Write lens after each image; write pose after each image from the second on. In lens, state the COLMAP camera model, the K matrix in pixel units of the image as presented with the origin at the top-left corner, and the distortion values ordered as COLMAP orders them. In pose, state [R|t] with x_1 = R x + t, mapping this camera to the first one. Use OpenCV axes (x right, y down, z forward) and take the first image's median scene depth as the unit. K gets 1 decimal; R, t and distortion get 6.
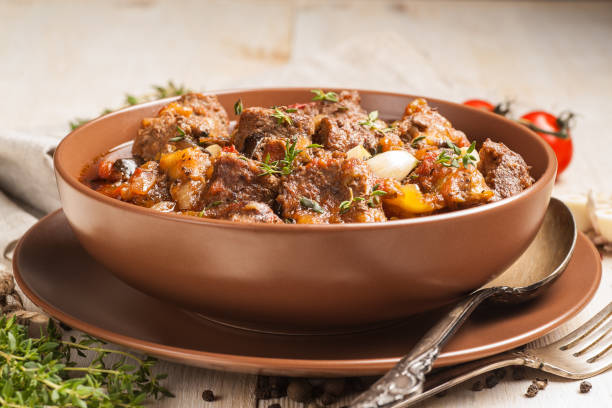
lens RADIAL K [[2041.5, 0, 318.2], [0, 2041.5, 205.9], [0, 0, 1]] dist [0.238768, 1.193565]
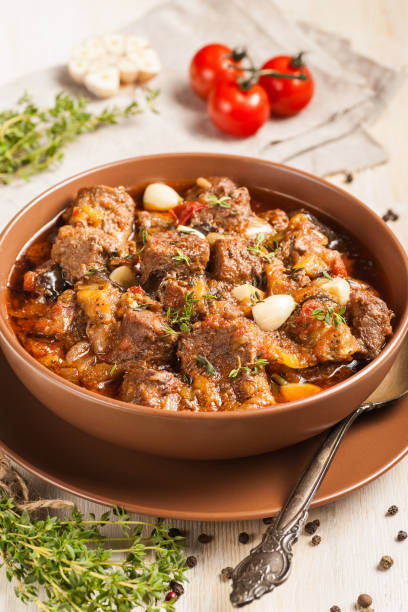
lens RADIAL K [[2041.5, 0, 204.0], [0, 2041.5, 306.0], [0, 0, 1]] dist [0.238768, 1.193565]
pose [[0.999832, 0.017828, 0.004314, -0.009561], [-0.018200, 0.934867, 0.354532, -0.441001], [0.002288, -0.354551, 0.935034, -0.100096]]
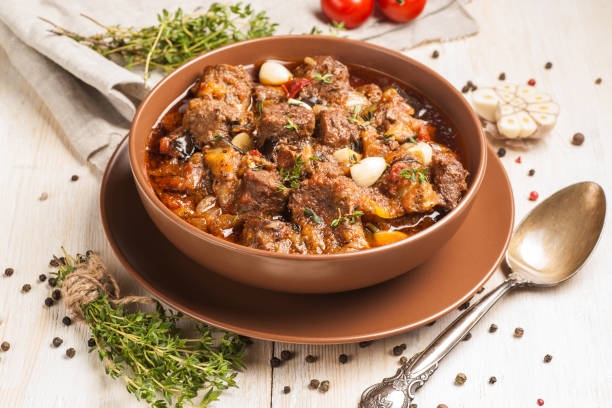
lens RADIAL K [[2041.5, 0, 318.2], [0, 2041.5, 205.9], [0, 0, 1]] dist [0.238768, 1.193565]
pose [[0.999802, 0.017619, 0.009271, -0.011872], [-0.019820, 0.924972, 0.379518, -0.536552], [-0.001888, -0.379627, 0.925138, -0.321342]]
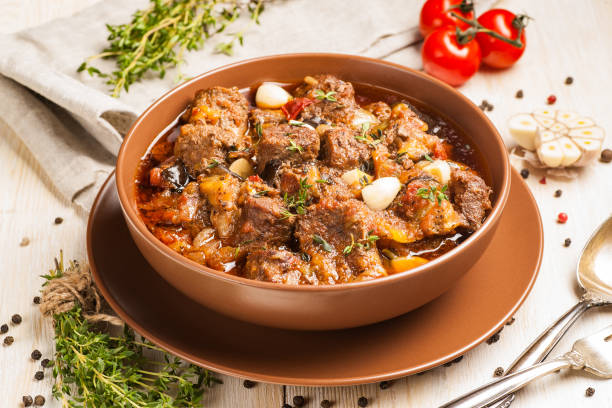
lens RADIAL K [[2041.5, 0, 318.2], [0, 2041.5, 205.9], [0, 0, 1]] dist [0.238768, 1.193565]
pose [[0.999538, -0.027932, 0.011960, -0.019685], [0.022202, 0.940126, 0.340104, -0.450861], [-0.020744, -0.339682, 0.940312, -0.209321]]
